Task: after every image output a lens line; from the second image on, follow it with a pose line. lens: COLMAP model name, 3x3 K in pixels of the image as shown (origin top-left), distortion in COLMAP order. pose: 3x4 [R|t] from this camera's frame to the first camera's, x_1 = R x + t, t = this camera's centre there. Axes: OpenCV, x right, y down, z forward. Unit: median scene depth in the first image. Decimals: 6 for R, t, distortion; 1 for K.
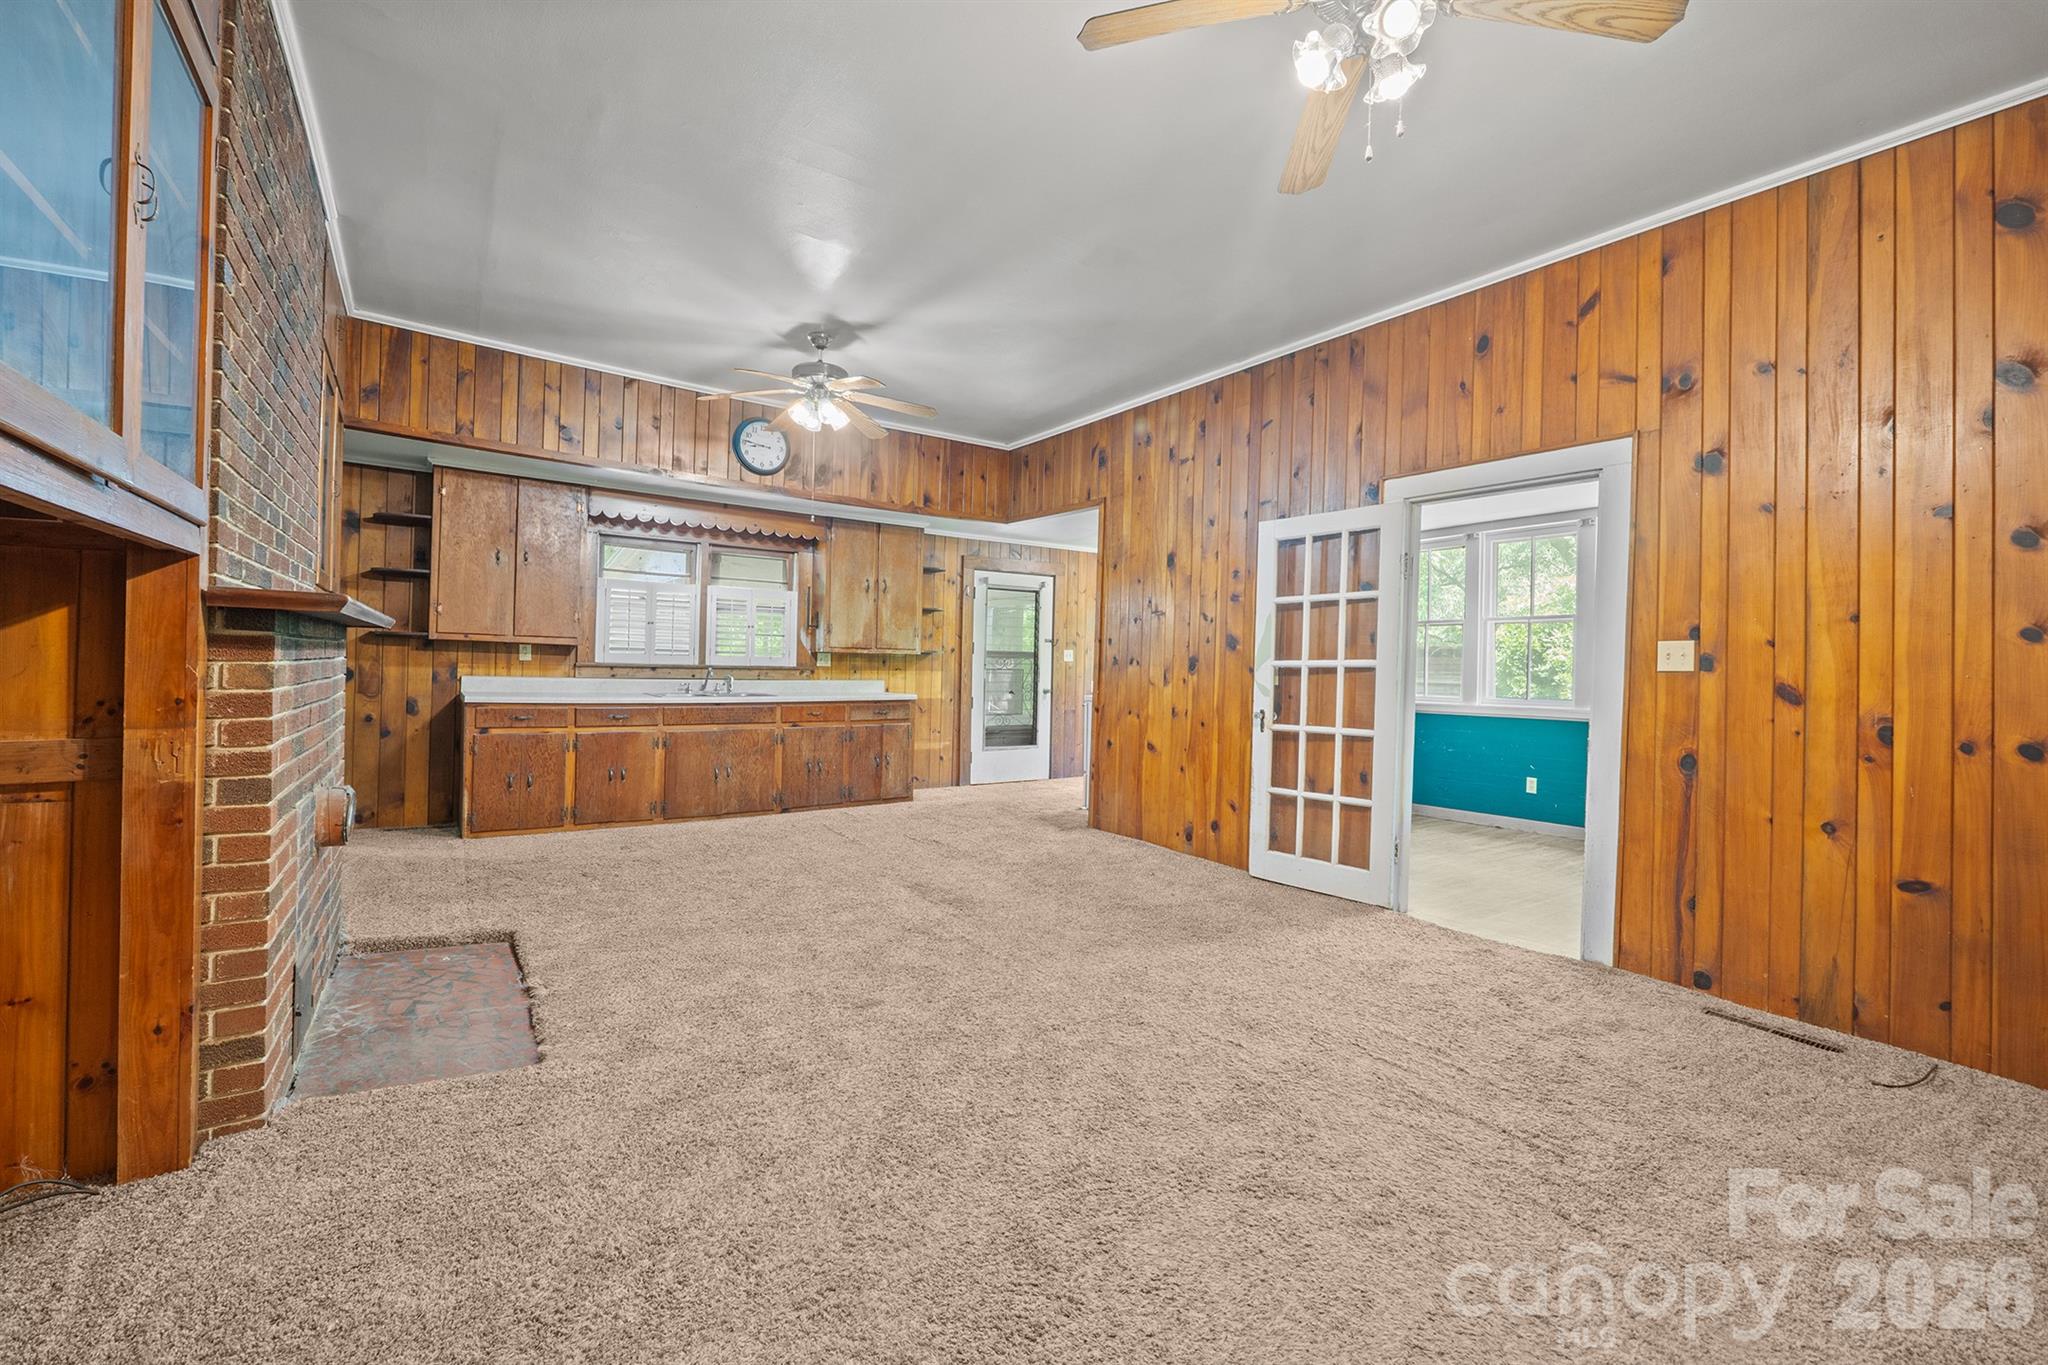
lens RADIAL K [[854.4, 0, 1028.3], [0, 854.4, 671.1], [0, 0, 1]] dist [-0.006564, -0.000097]
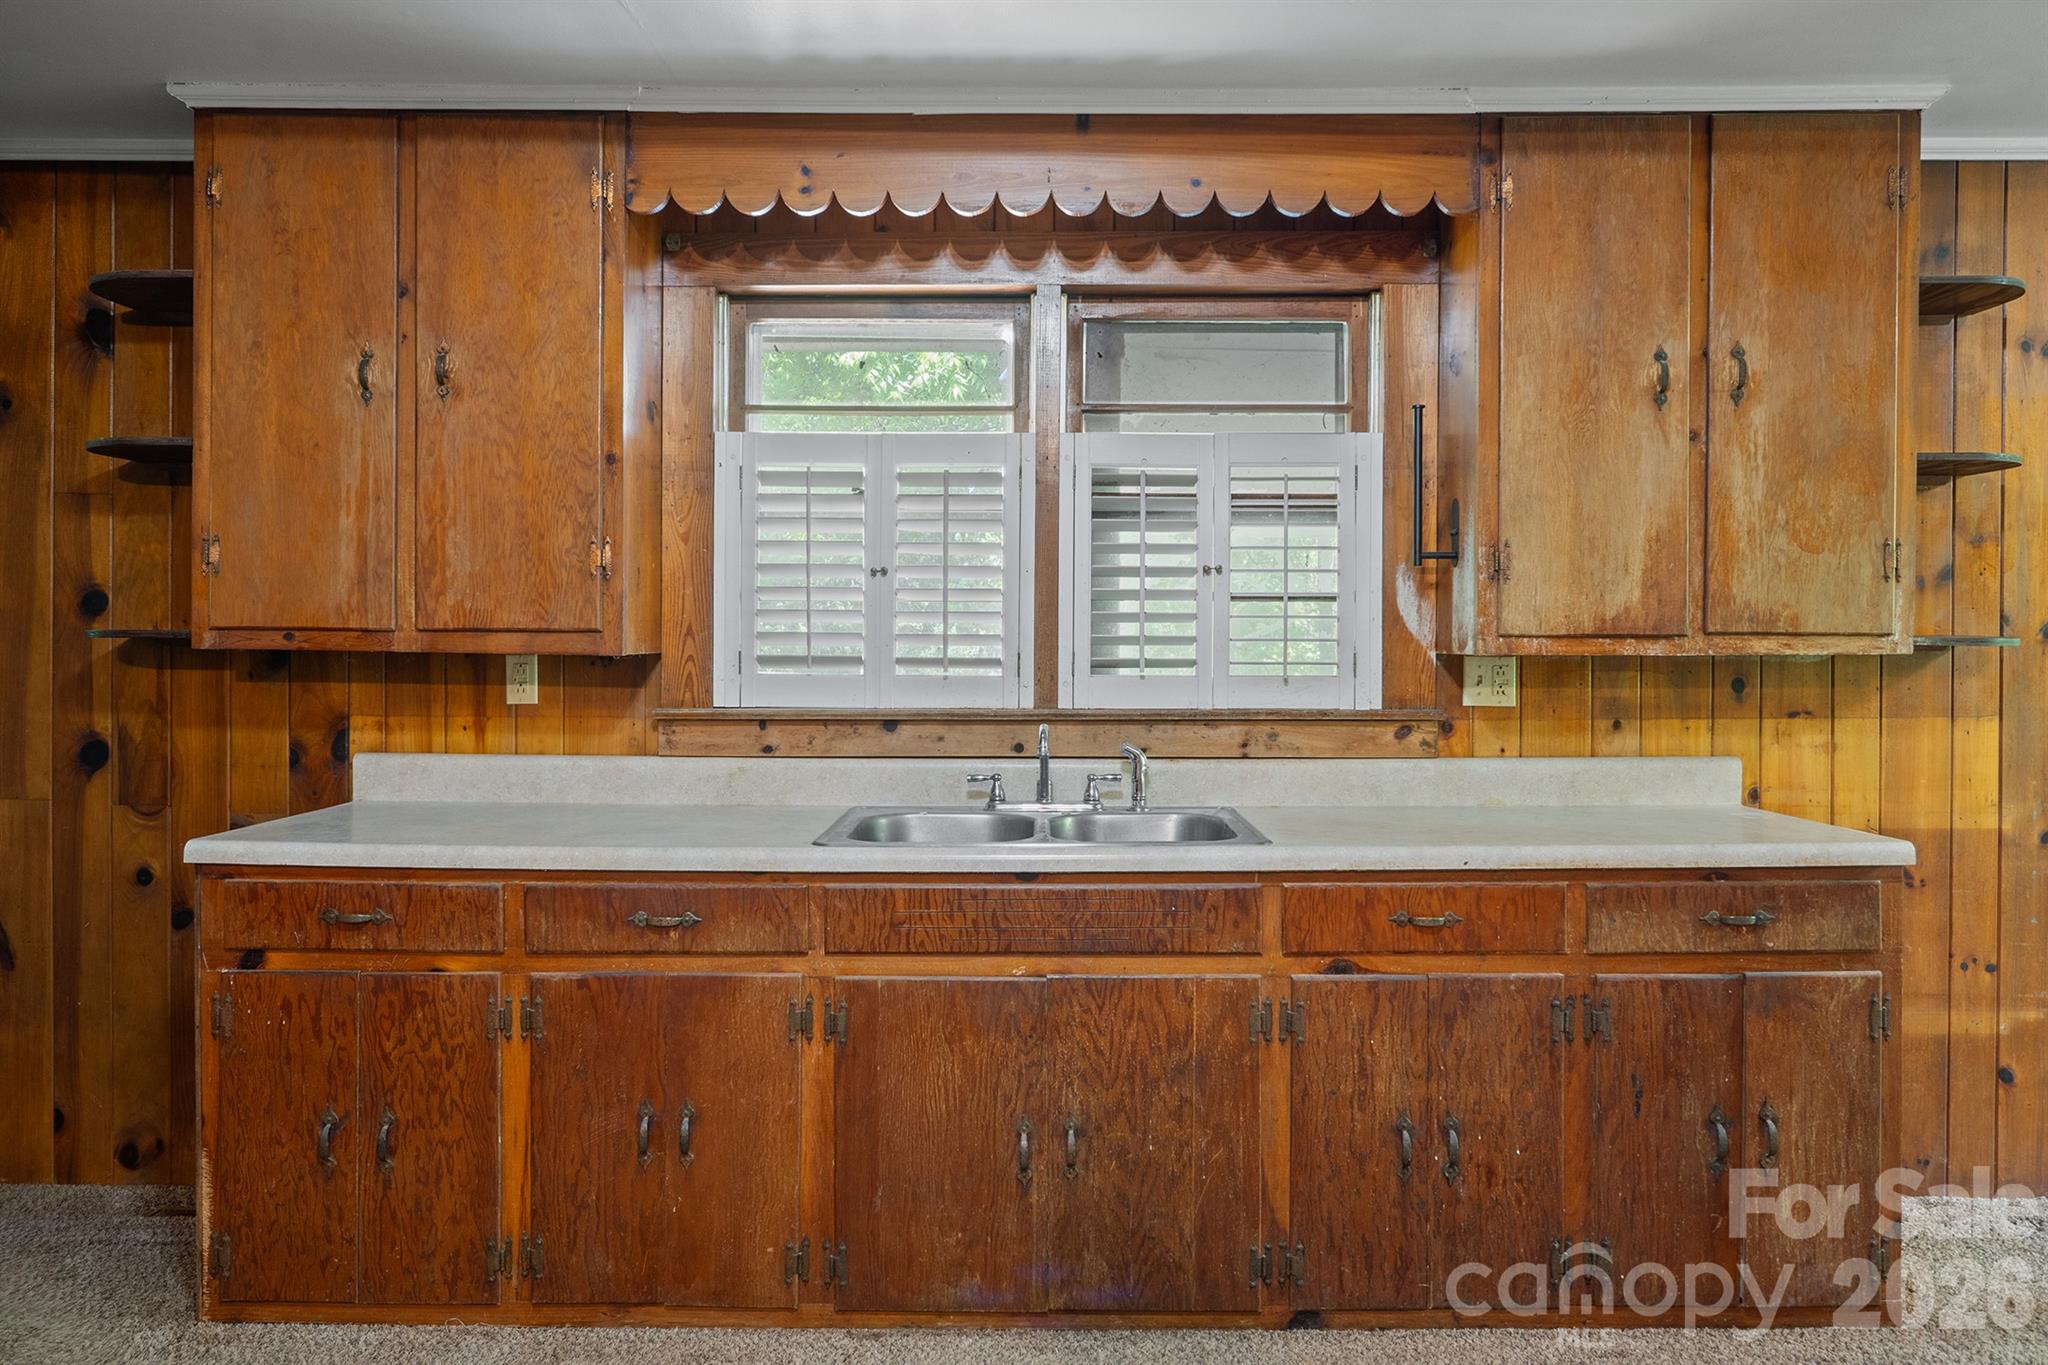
lens RADIAL K [[1390.1, 0, 1028.2], [0, 1390.1, 653.3], [0, 0, 1]] dist [-0.000310, 0.000548]
pose [[0.809974, -0.018390, -0.586178, -0.126497], [0.013343, 0.999827, -0.012930, -0.023066], [0.586314, 0.002651, 0.810079, 0.701419]]
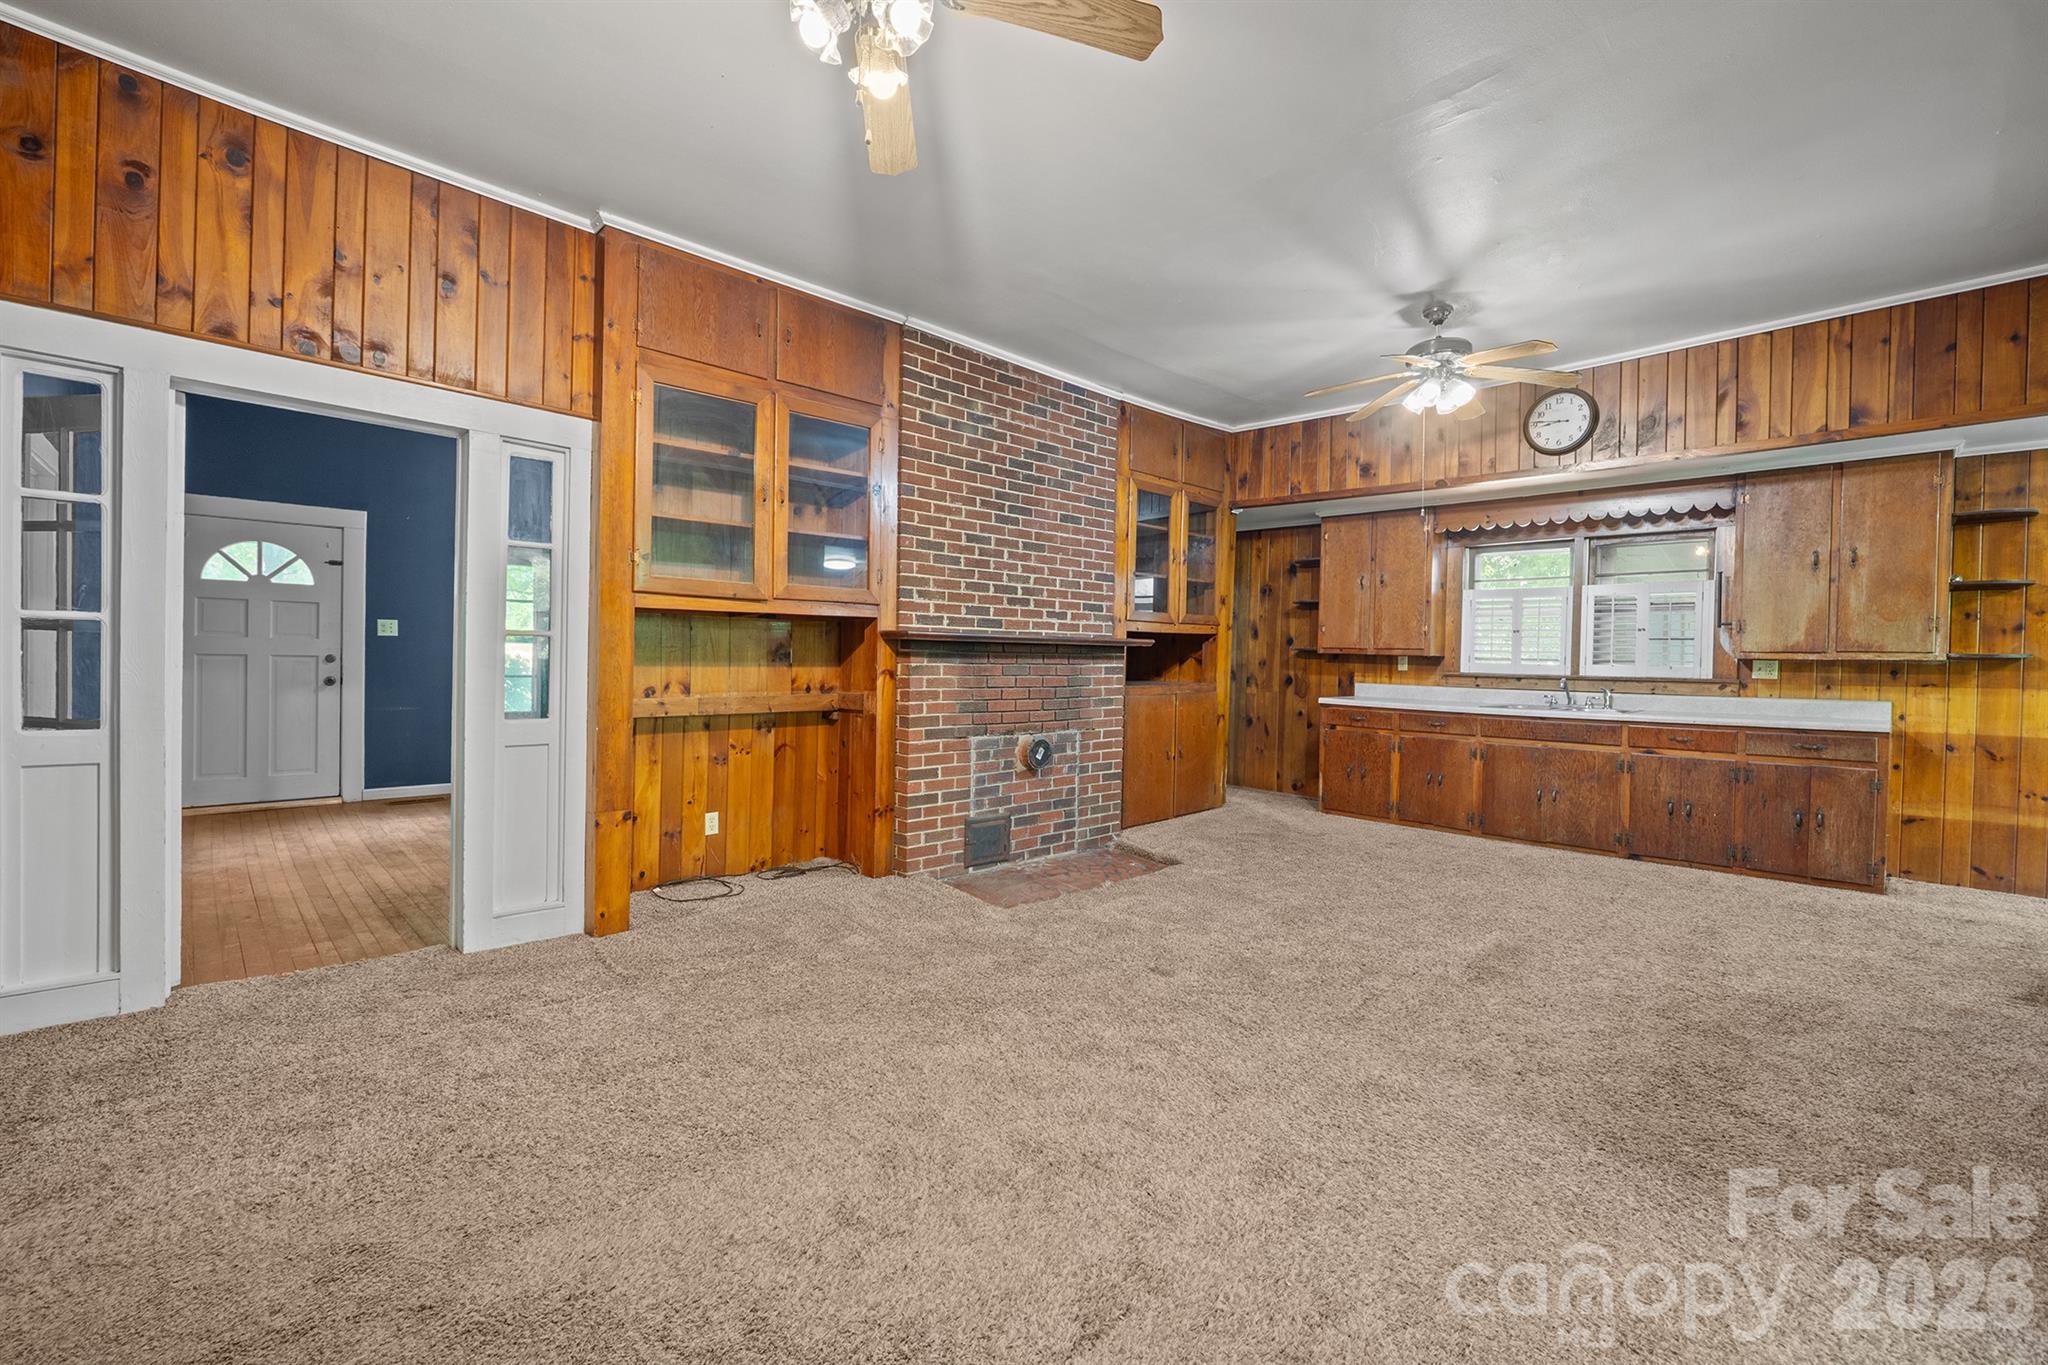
lens RADIAL K [[854.4, 0, 1028.3], [0, 854.4, 671.1], [0, 0, 1]] dist [-0.006564, -0.000097]
pose [[0.154847, -0.003879, -0.987931, 0.462813], [-0.019490, 0.999786, -0.006980, 0.006212], [0.987746, 0.020335, 0.154738, 0.342788]]
